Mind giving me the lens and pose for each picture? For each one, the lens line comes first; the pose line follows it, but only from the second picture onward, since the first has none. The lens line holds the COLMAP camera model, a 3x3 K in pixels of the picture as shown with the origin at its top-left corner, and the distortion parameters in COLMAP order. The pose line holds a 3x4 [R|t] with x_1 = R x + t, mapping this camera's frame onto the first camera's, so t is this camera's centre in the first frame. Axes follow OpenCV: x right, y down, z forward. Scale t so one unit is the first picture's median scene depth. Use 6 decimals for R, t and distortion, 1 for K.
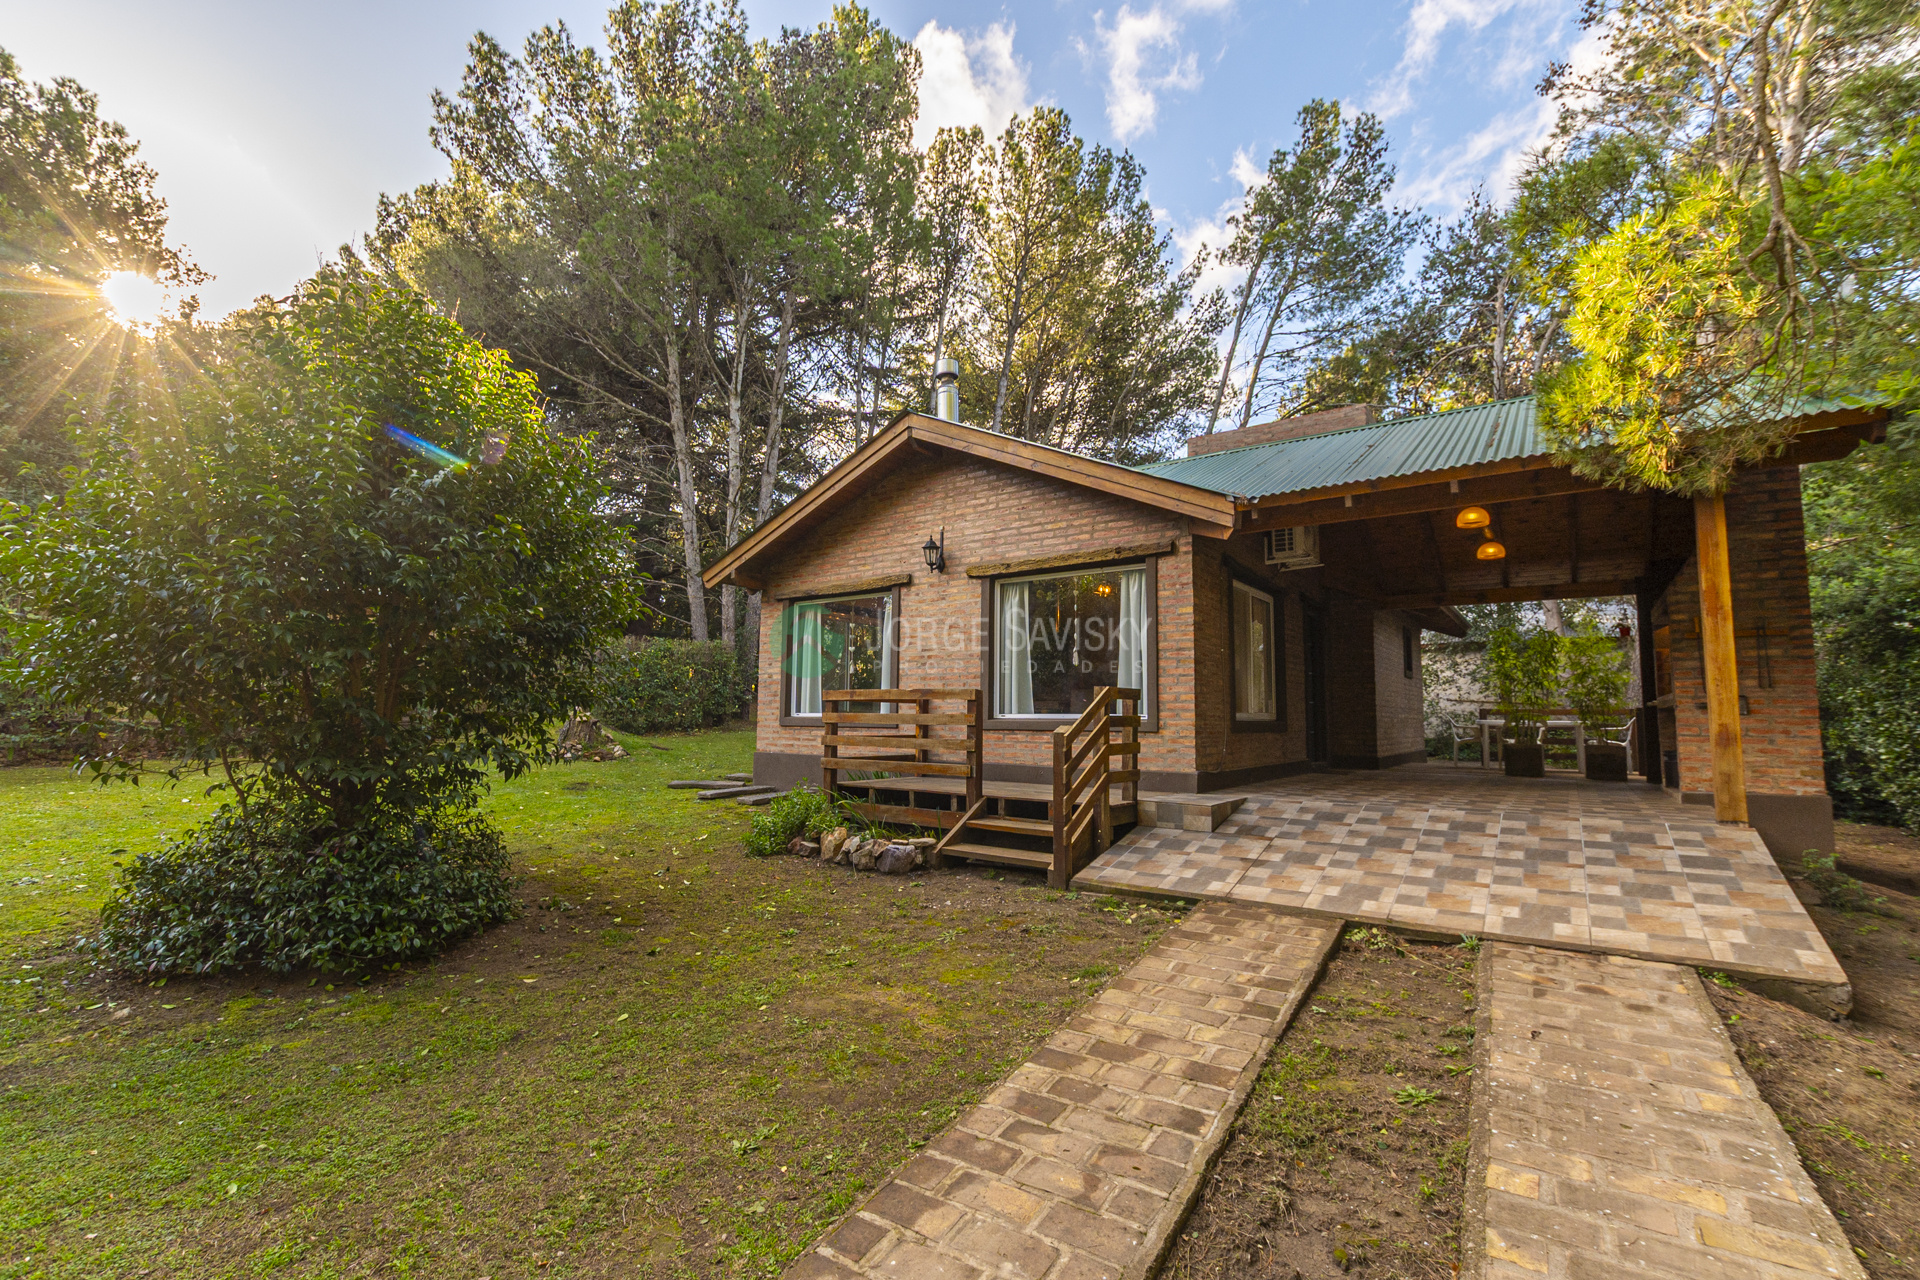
lens RADIAL K [[828.3, 0, 961.0], [0, 828.3, 642.3], [0, 0, 1]] dist [0.004292, -0.000407]
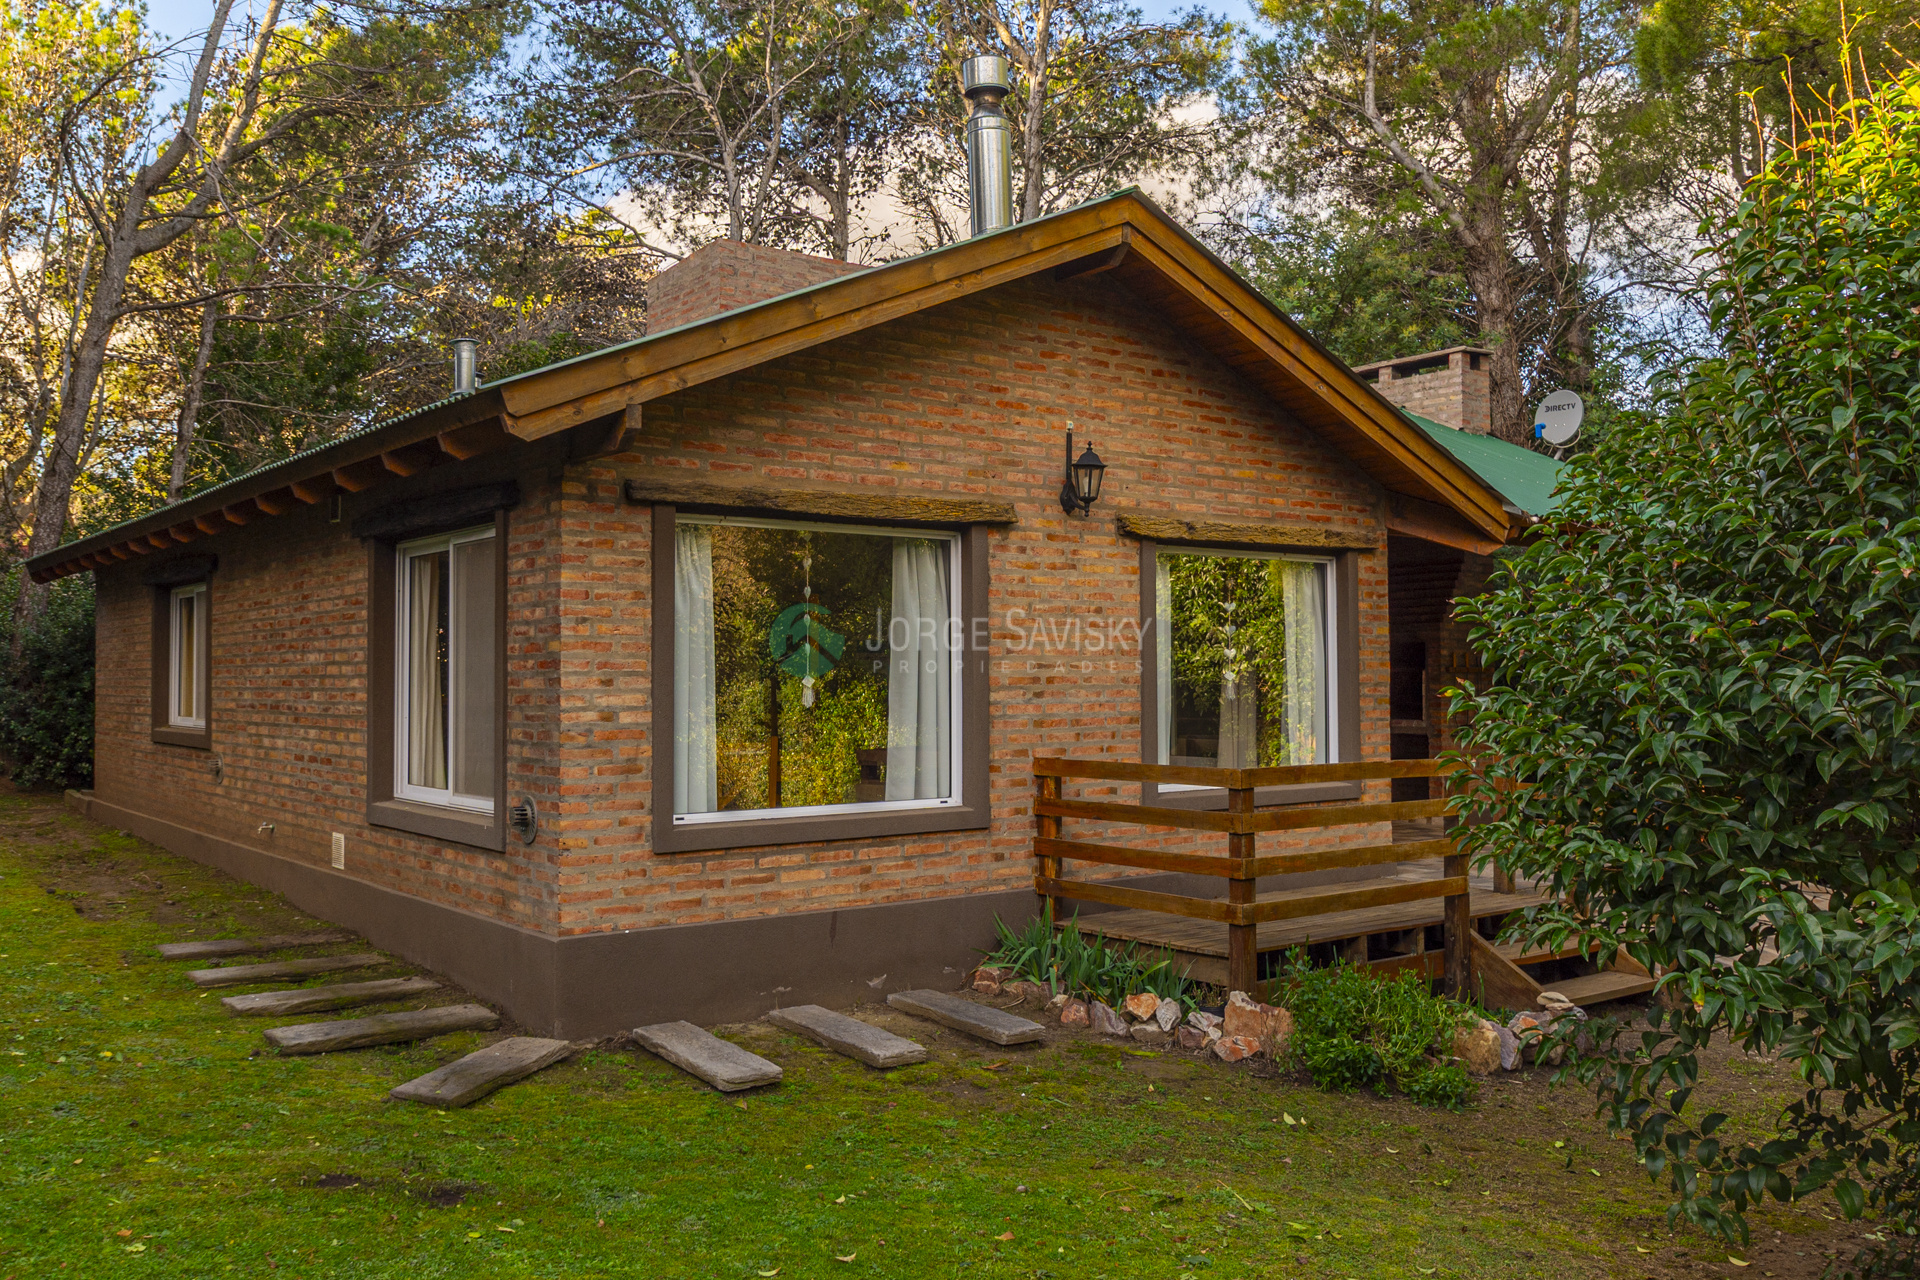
lens RADIAL K [[1599.2, 0, 959.5], [0, 1599.2, 643.9], [0, 0, 1]] dist [0.004209, 0.000441]
pose [[0.265371, 0.007405, 0.964118, -1.002845], [-0.081463, 0.996567, 0.014768, -0.014017], [-0.960699, -0.082459, 0.265063, 0.812121]]
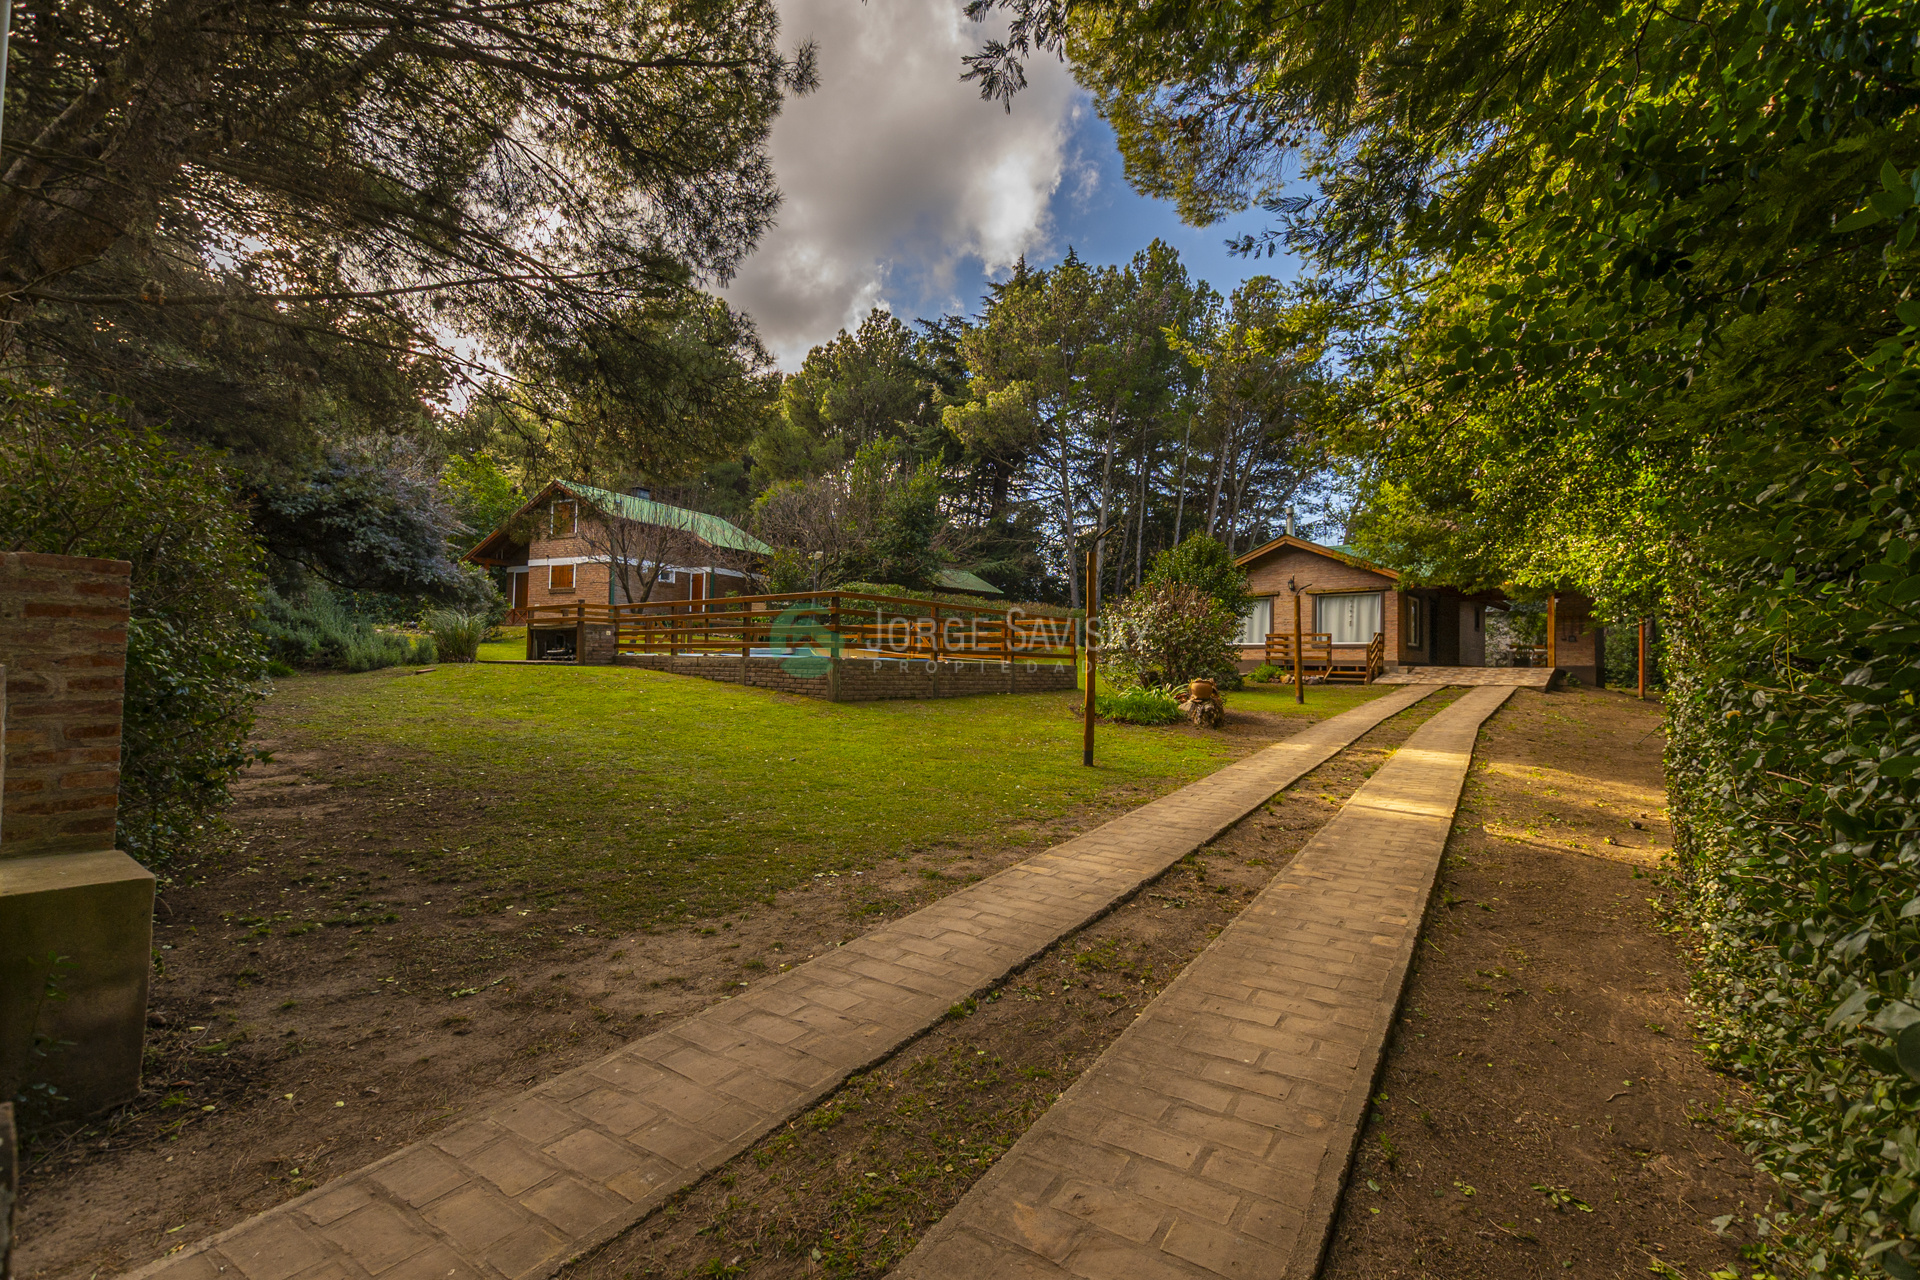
lens RADIAL K [[828.7, 0, 962.8], [0, 828.7, 644.2], [0, 0, 1]] dist [0.004294, -0.000354]
pose [[0.996669, 0.007785, -0.081184, -0.904881], [-0.002894, 0.998183, 0.060185, -0.072444], [0.081505, -0.059750, 0.994880, -1.858152]]
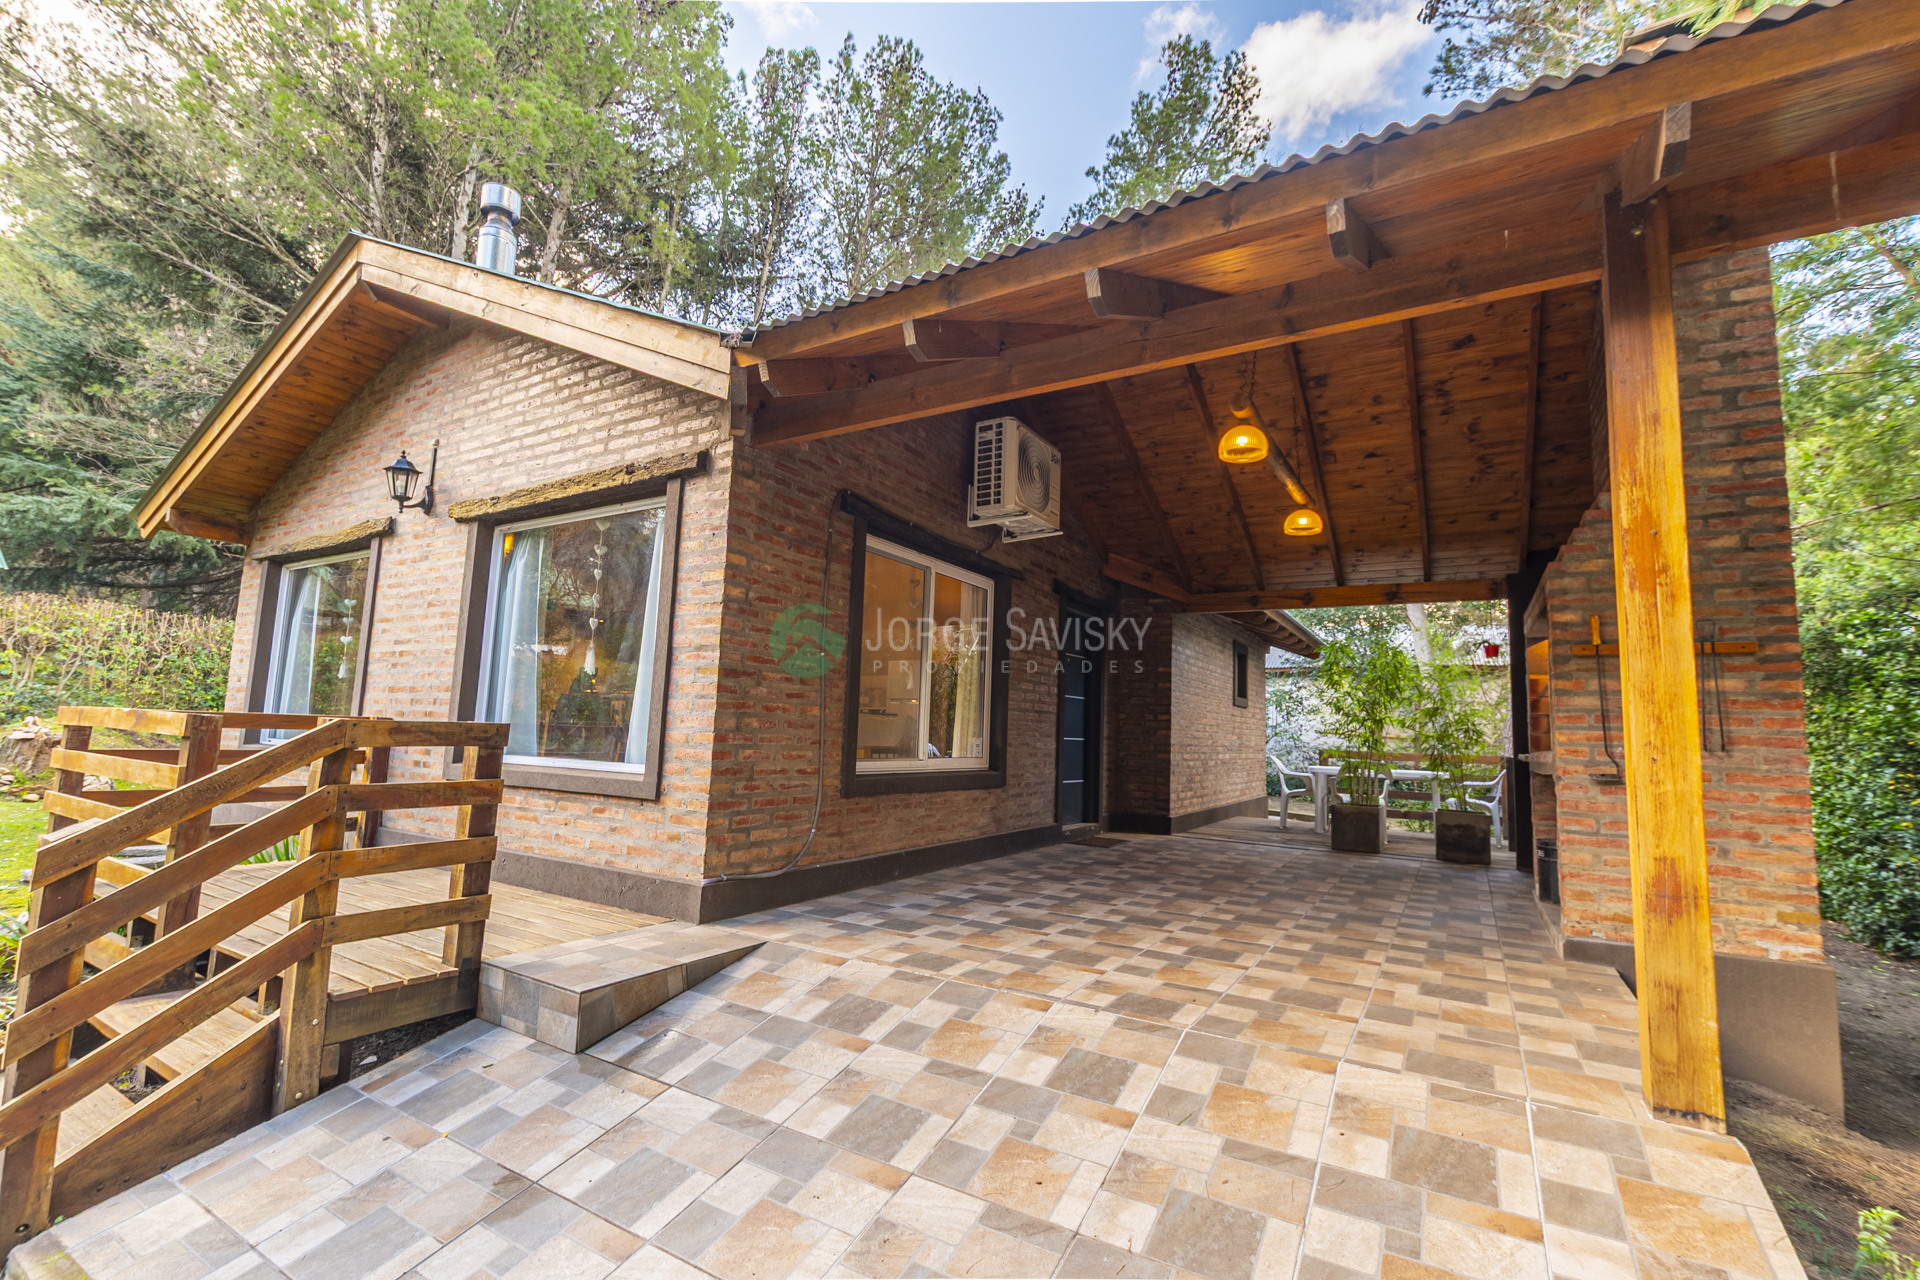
lens RADIAL K [[826.0, 0, 958.5], [0, 826.0, 643.0], [0, 0, 1]] dist [0.005103, -0.000800]
pose [[0.996002, 0.033409, 0.082853, 0.320618], [-0.032104, 0.999339, -0.017033, 0.007603], [-0.083367, 0.014305, 0.996416, 0.372666]]
